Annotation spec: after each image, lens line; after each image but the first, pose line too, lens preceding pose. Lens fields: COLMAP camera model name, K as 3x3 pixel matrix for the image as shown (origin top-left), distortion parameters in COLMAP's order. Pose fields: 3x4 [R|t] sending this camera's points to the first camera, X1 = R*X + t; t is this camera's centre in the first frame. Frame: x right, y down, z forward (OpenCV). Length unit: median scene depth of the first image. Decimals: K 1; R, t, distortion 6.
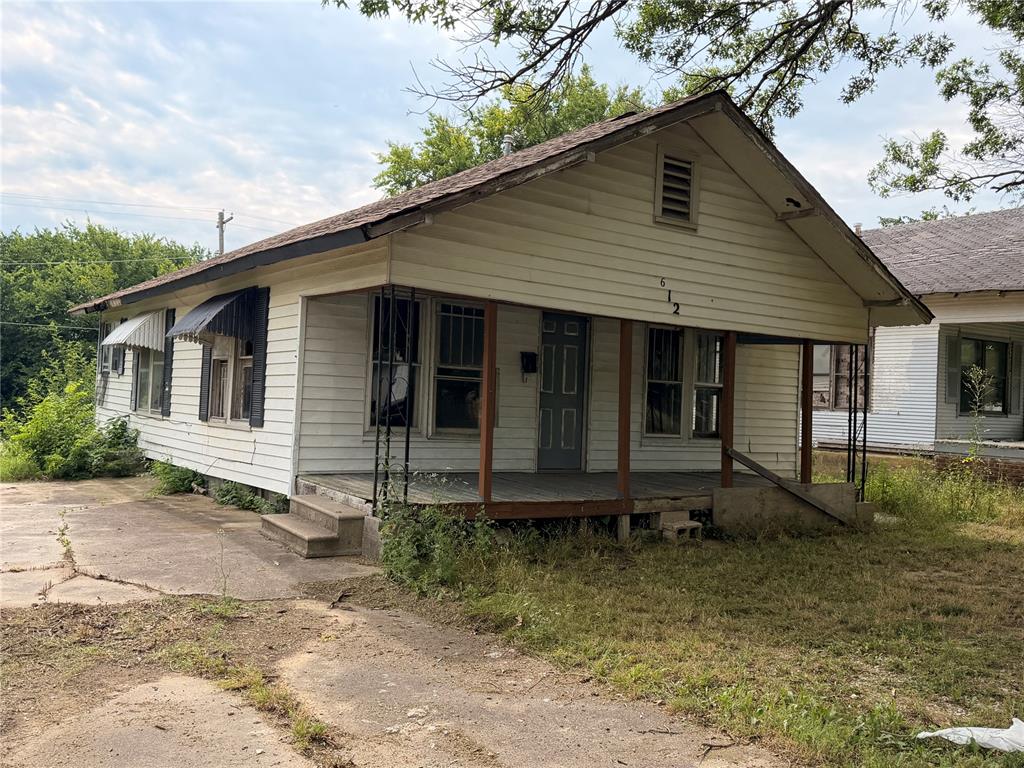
lens RADIAL K [[873.5, 0, 512.0], [0, 873.5, 384.0], [0, 0, 1]] dist [0.127982, -0.265833]
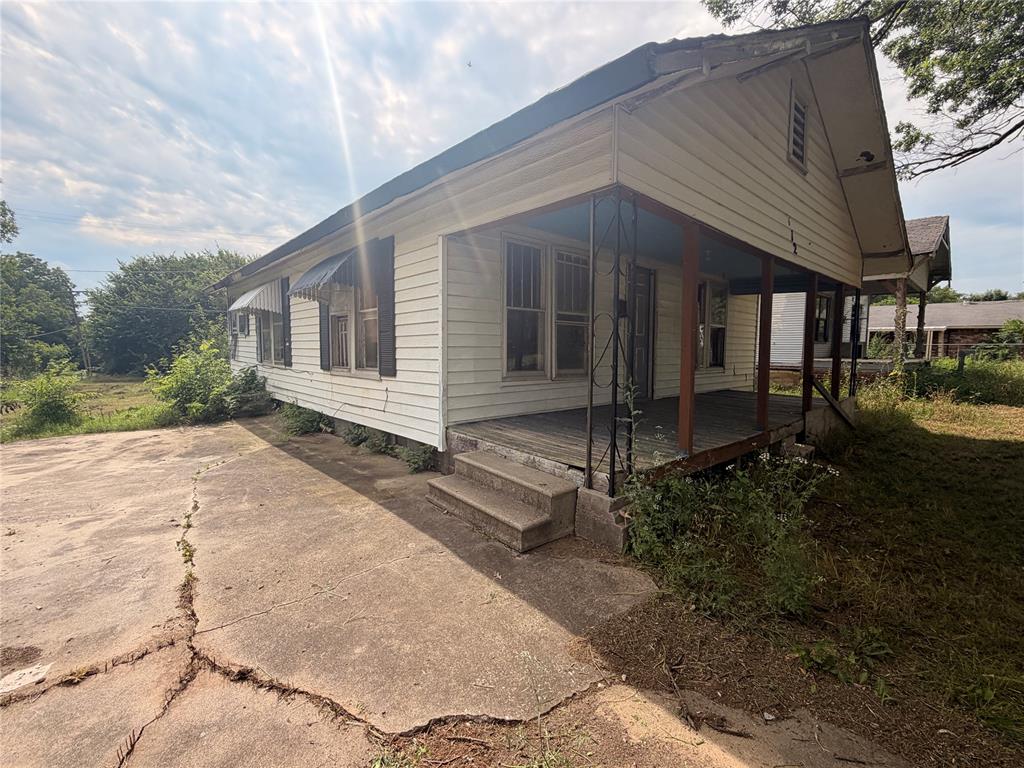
lens RADIAL K [[444.8, 0, 512.0], [0, 444.8, 384.0], [0, 0, 1]] dist [-0.001043, -0.000124]
pose [[0.992409, -0.046111, 0.114009, -0.191625], [0.033862, 0.993669, 0.107126, 0.006334], [-0.118227, -0.102452, 0.987687, 0.435307]]
